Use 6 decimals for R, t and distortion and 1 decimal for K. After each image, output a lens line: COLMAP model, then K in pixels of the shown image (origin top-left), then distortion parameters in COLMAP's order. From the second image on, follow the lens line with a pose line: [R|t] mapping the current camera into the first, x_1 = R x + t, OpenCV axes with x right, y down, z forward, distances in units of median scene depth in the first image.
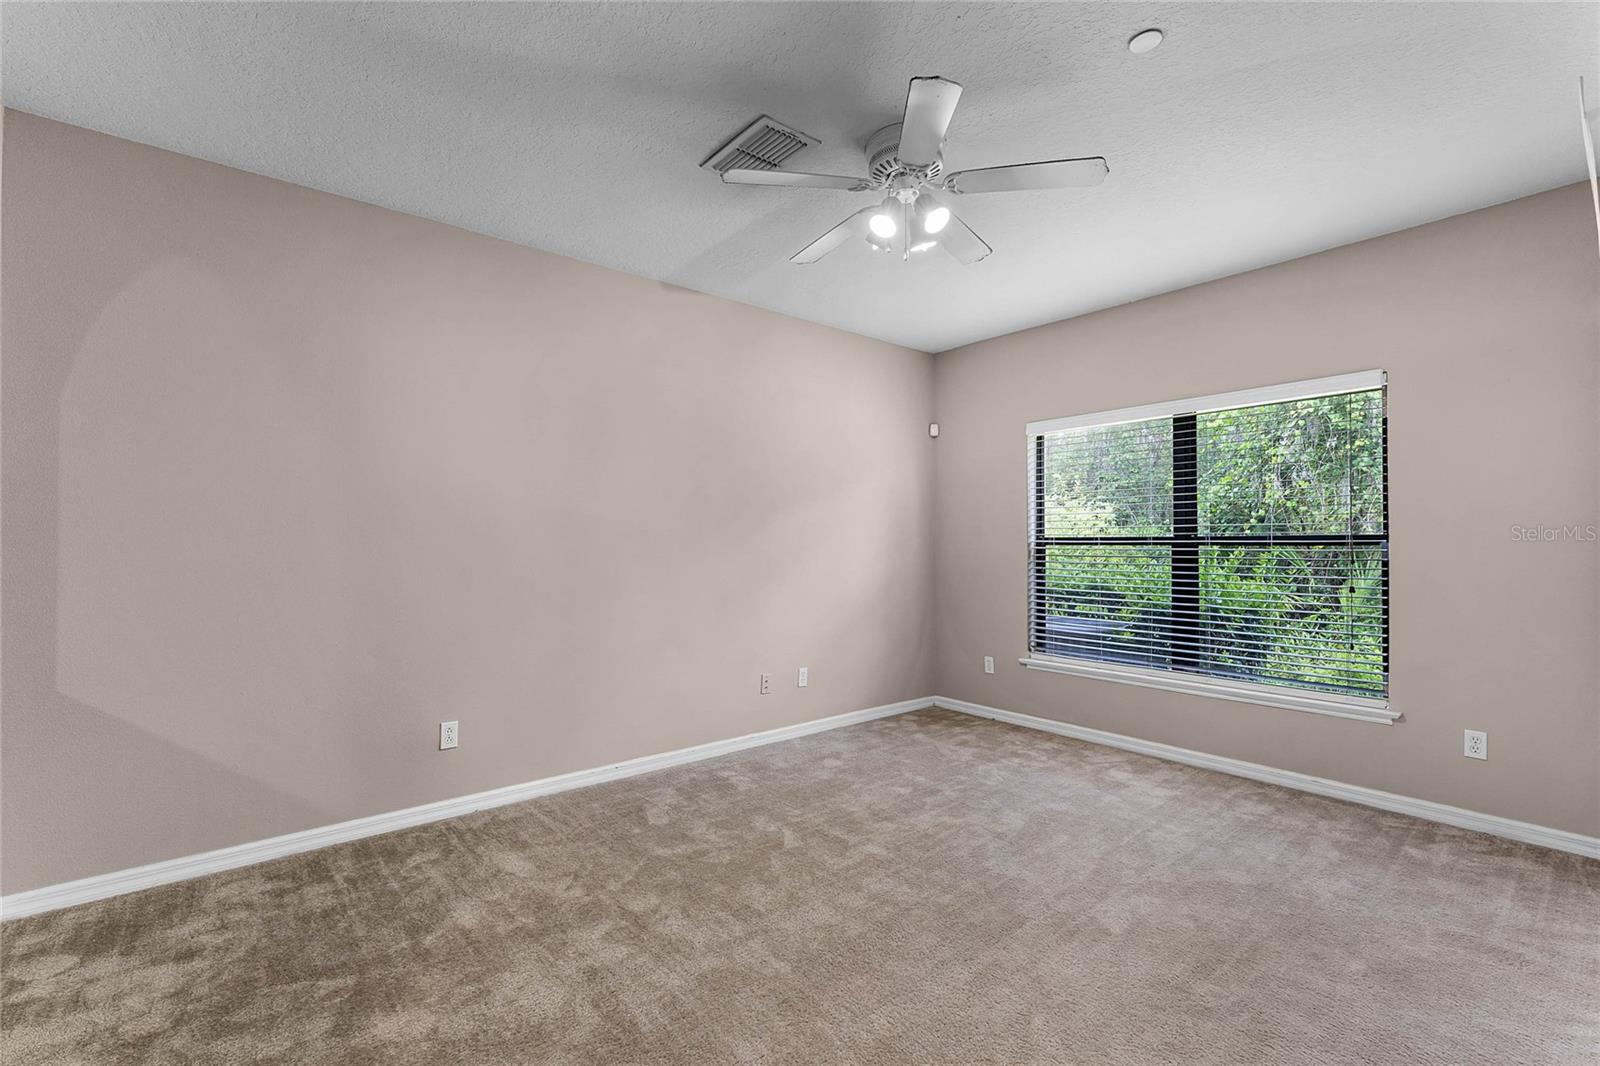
lens RADIAL K [[694.2, 0, 800.0], [0, 694.2, 533.0], [0, 0, 1]] dist [-0.003968, 0.000354]
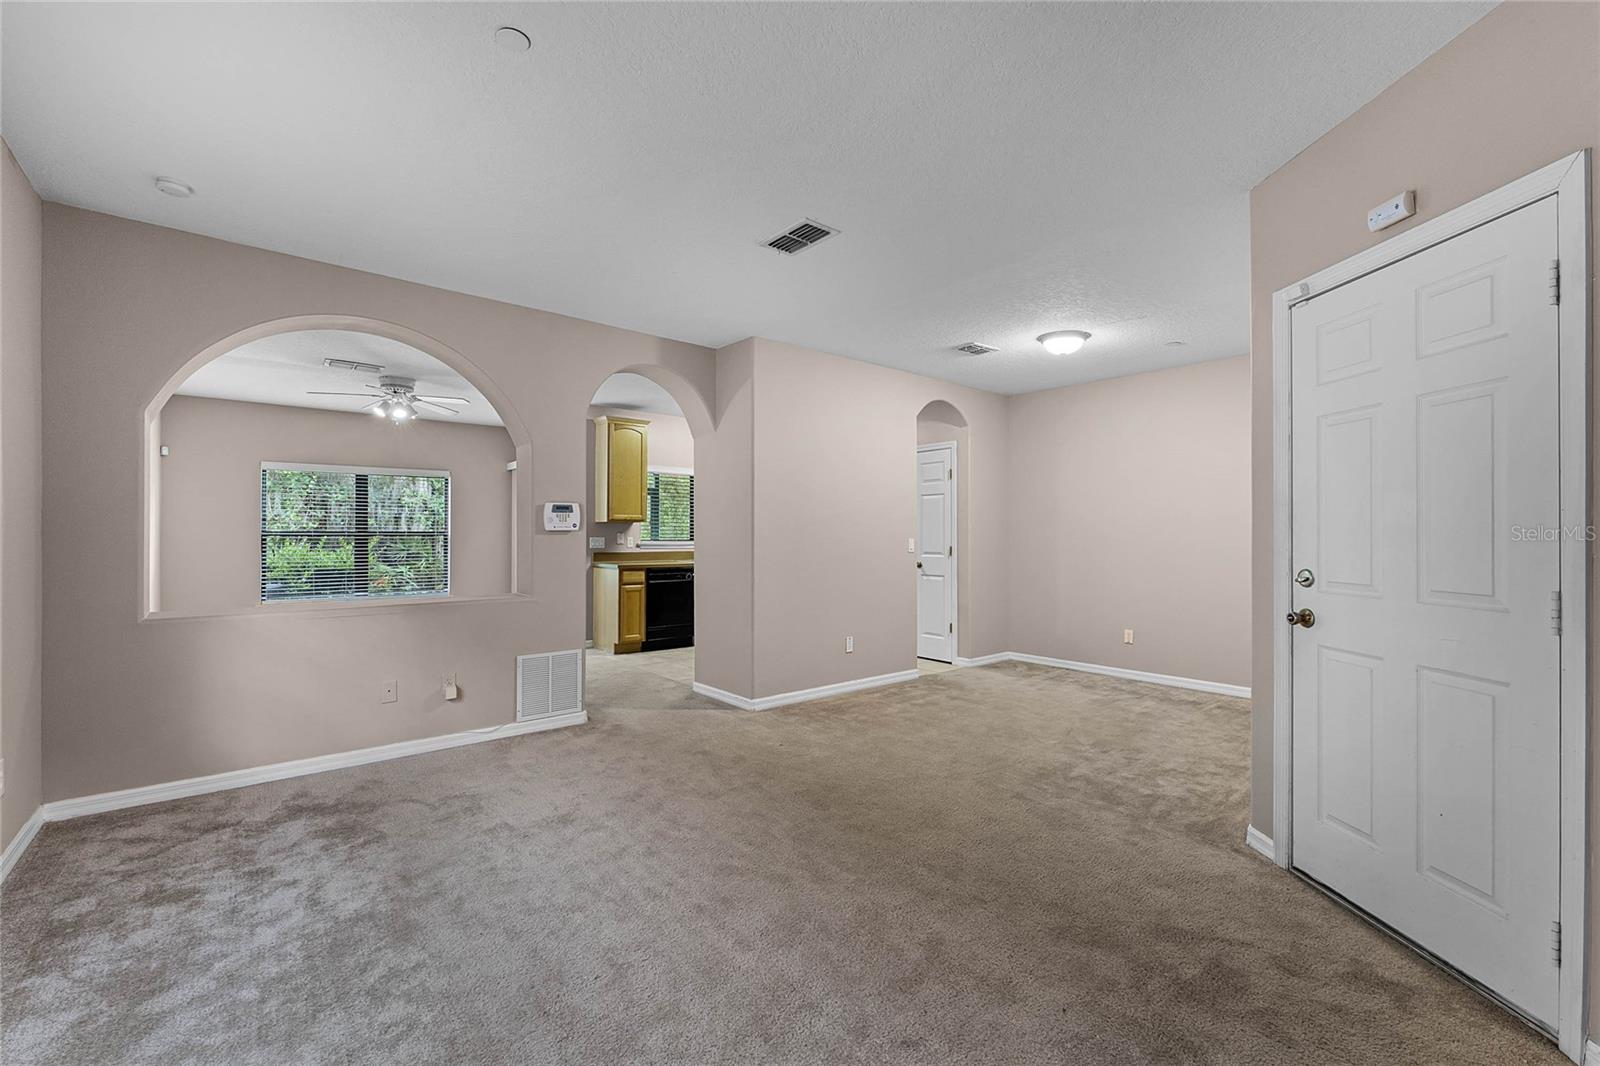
lens RADIAL K [[661.1, 0, 801.5], [0, 661.1, 528.9], [0, 0, 1]] dist [-0.003889, -0.000661]
pose [[-0.005265, 0.007388, 0.999959, -1.874886], [-0.014515, 0.999867, -0.007464, -0.009323], [-0.999881, -0.014554, -0.005157, -0.401843]]
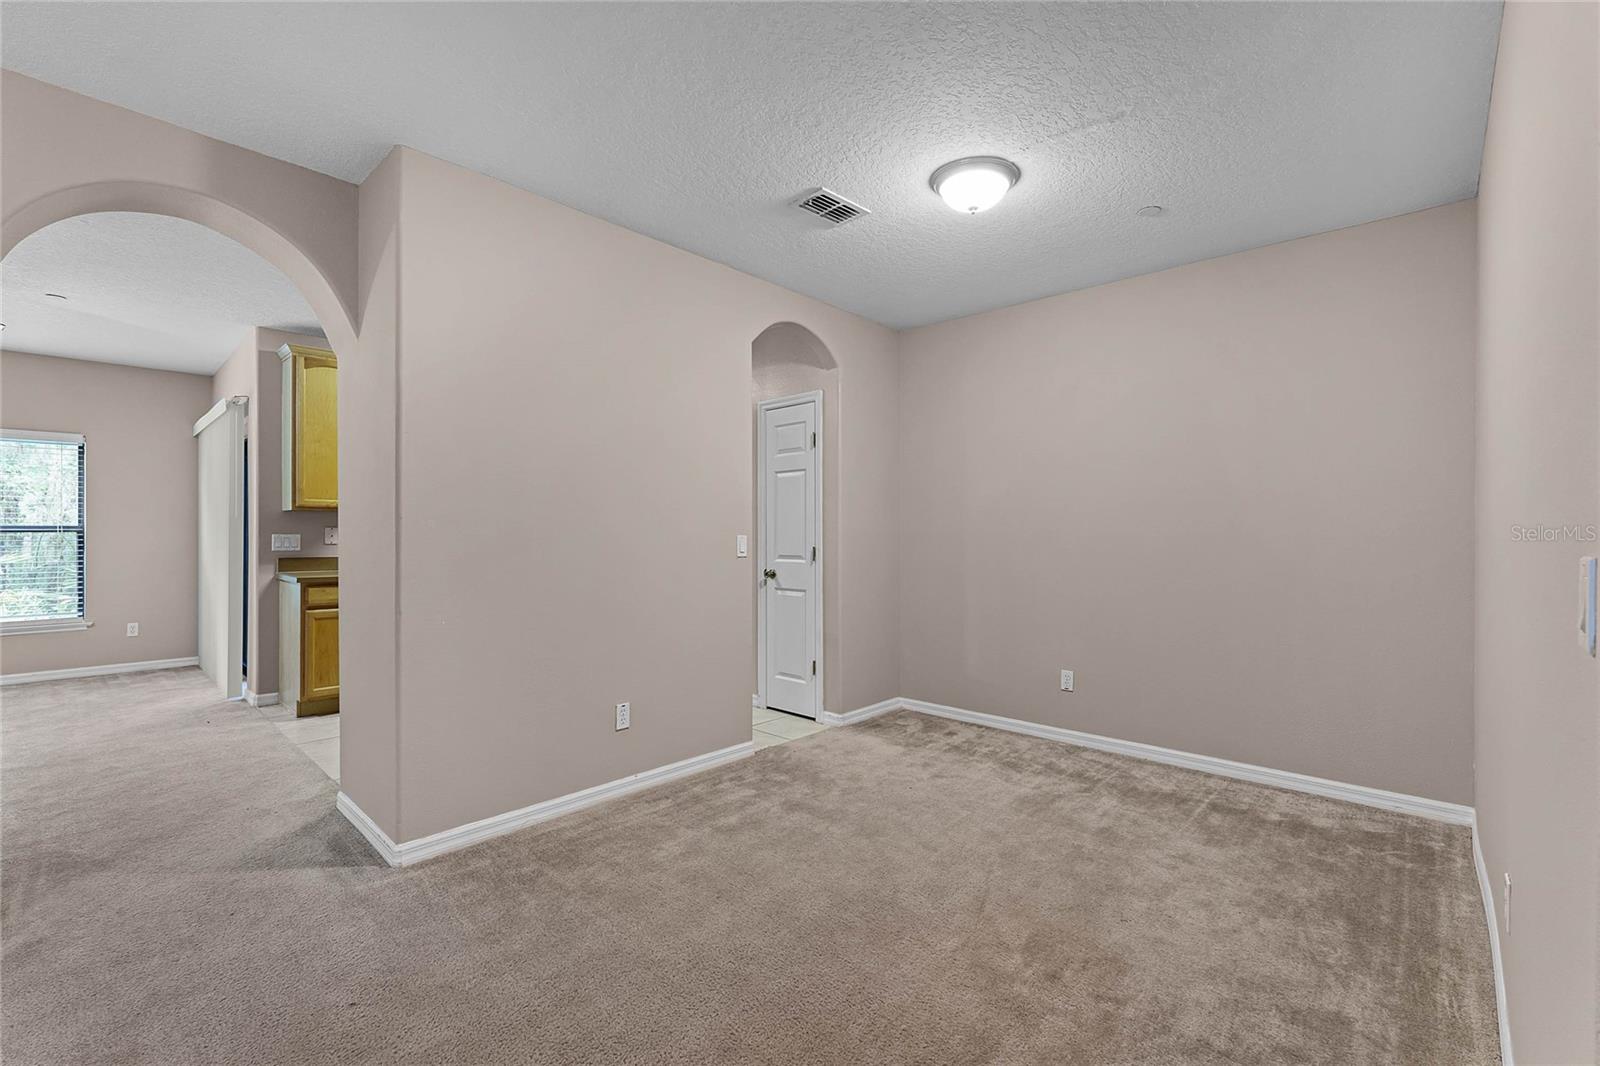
lens RADIAL K [[677.7, 0, 800.0], [0, 677.7, 533.0], [0, 0, 1]] dist [-0.001762, -0.000119]
pose [[-0.128016, -0.002484, 0.991769, -1.215821], [-0.013983, 0.999902, 0.000700, -0.006965], [-0.991674, -0.013778, -0.128038, -0.670916]]
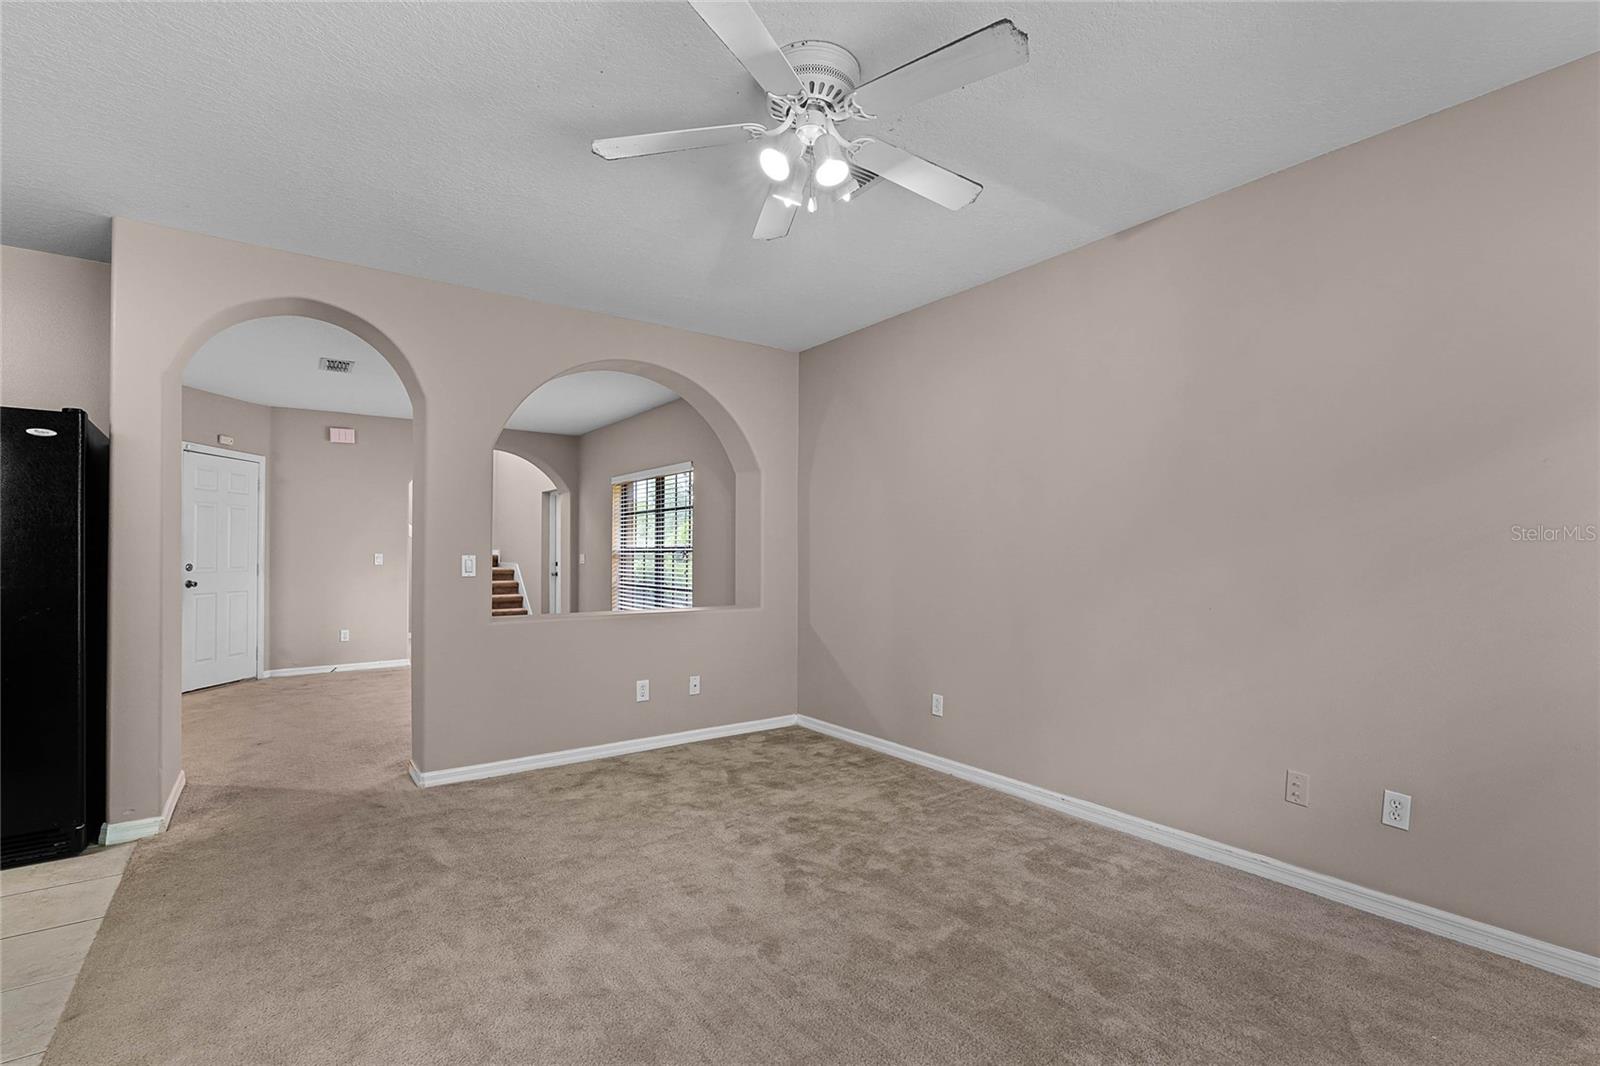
lens RADIAL K [[712.7, 0, 801.8], [0, 712.7, 548.9], [0, 0, 1]] dist [0.000907, 0.000146]
pose [[-0.058252, -0.007456, -0.998274, 0.815580], [0.010462, 0.999913, -0.008078, 0.016129], [0.998247, -0.010915, -0.058169, 0.843906]]
